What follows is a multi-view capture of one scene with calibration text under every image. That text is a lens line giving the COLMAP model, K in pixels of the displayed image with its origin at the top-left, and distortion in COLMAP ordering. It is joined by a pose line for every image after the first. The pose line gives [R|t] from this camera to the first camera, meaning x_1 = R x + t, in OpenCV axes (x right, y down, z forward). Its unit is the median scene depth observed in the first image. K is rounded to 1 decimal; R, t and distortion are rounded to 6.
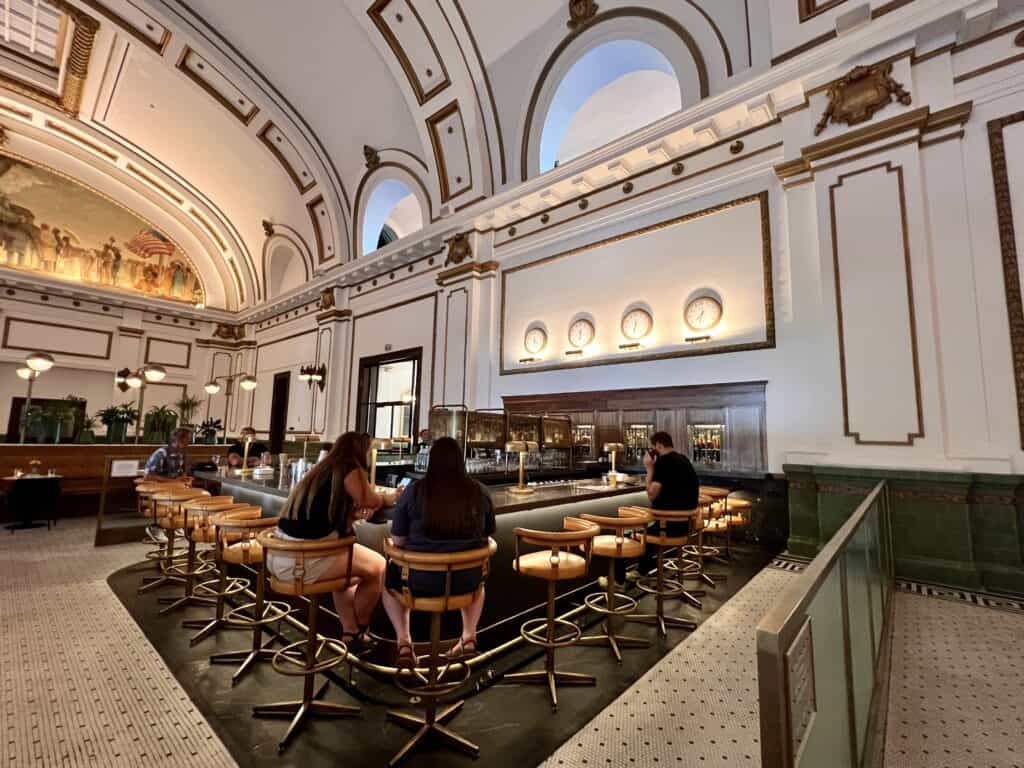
lens RADIAL K [[446.3, 0, 512.0], [0, 446.3, 384.0], [0, 0, 1]] dist [-0.006476, 0.001055]
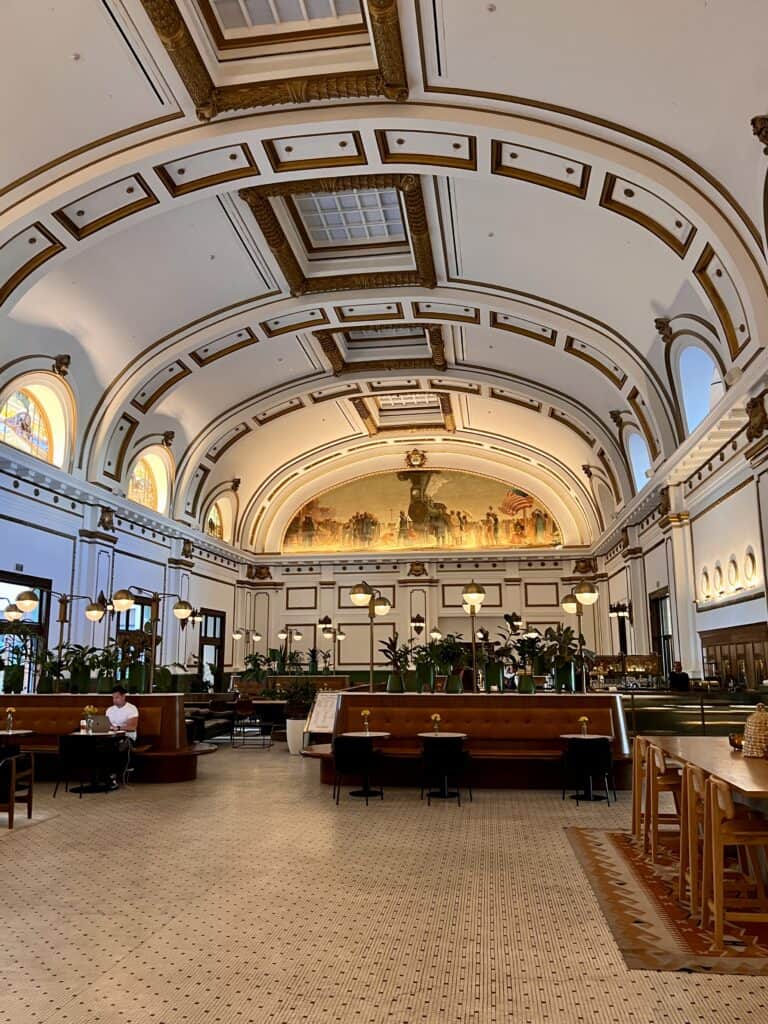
lens RADIAL K [[767.5, 0, 384.0], [0, 767.5, 512.0], [0, 0, 1]] dist [0.007744, -0.000020]
pose [[0.549763, -0.182000, -0.815253, 0.645892], [0.111661, 0.983228, -0.144202, -0.042985], [0.827824, -0.011755, 0.560865, -0.418275]]
